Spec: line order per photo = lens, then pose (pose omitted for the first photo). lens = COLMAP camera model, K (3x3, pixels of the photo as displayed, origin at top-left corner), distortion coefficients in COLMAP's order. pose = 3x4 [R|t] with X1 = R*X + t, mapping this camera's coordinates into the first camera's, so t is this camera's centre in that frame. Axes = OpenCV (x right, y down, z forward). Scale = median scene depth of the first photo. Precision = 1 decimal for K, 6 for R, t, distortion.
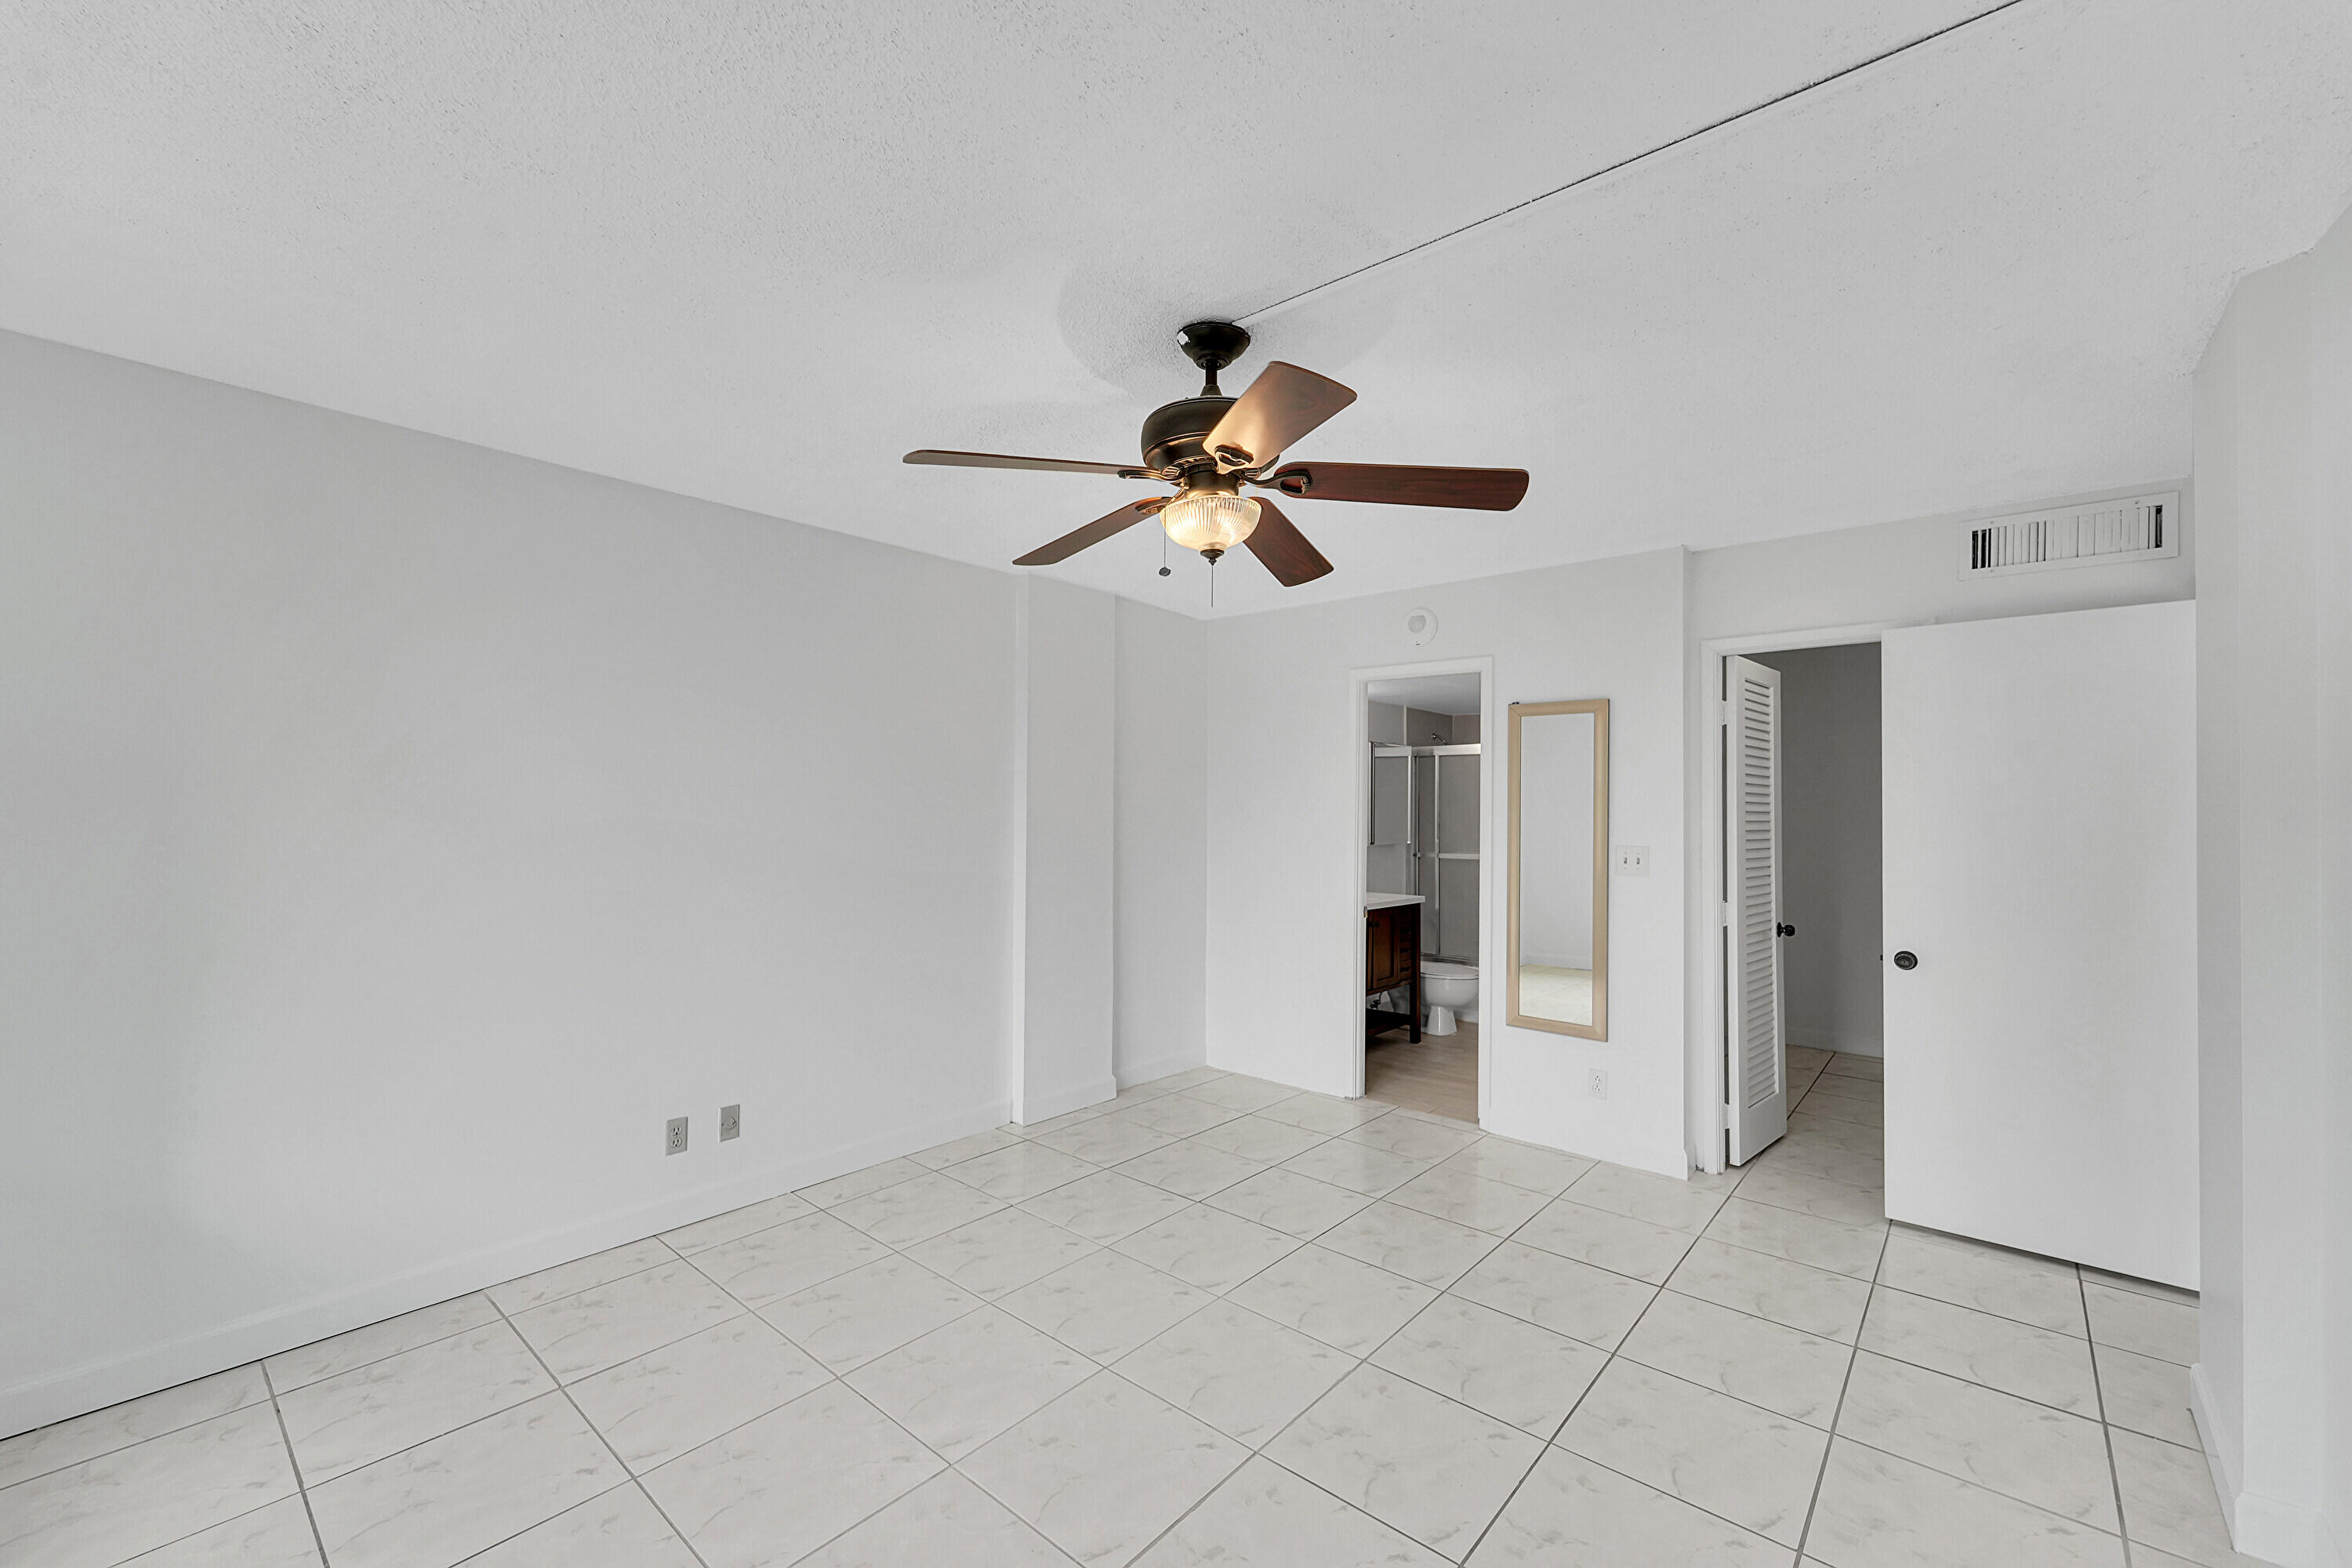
lens RADIAL K [[955.8, 0, 1162.7], [0, 955.8, 791.4], [0, 0, 1]] dist [-0.000918, -0.000276]
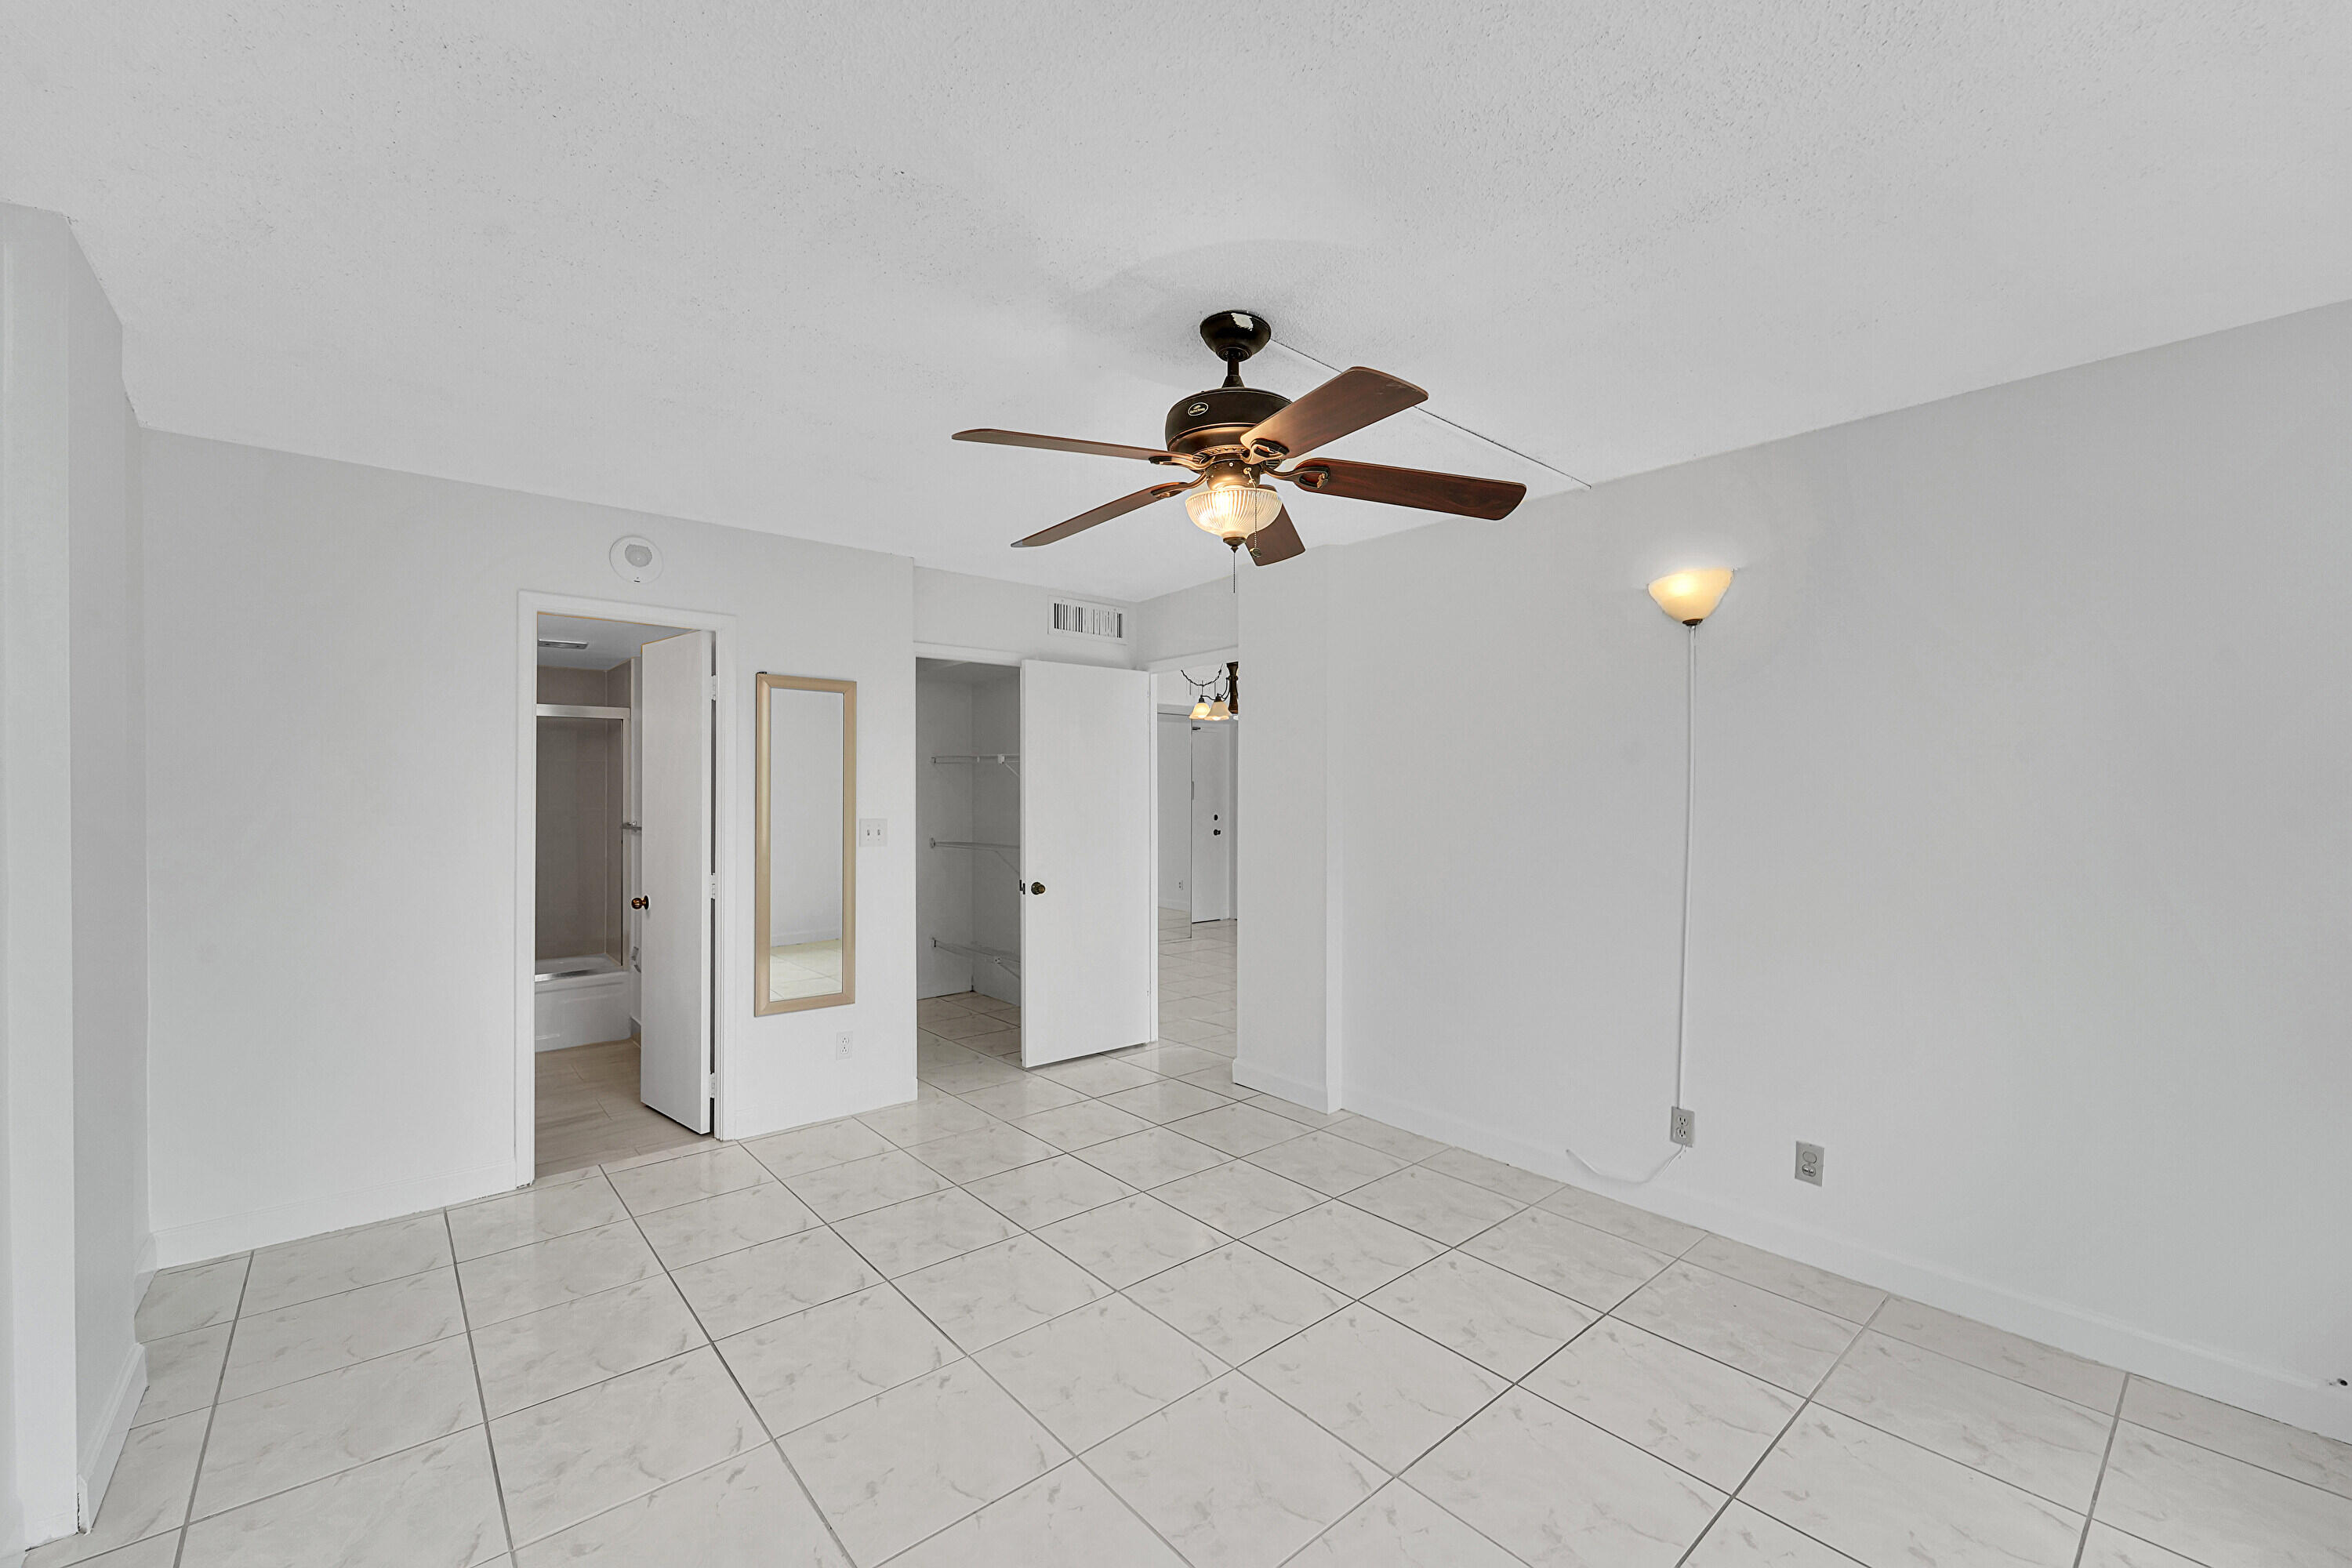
lens RADIAL K [[946.8, 0, 1187.9], [0, 946.8, 798.0], [0, 0, 1]] dist [0.000888, -0.000246]
pose [[0.133696, -0.010461, 0.990967, -0.532100], [-0.010791, 0.999870, 0.012011, 0.016443], [-0.990964, -0.012299, 0.133566, 0.490586]]
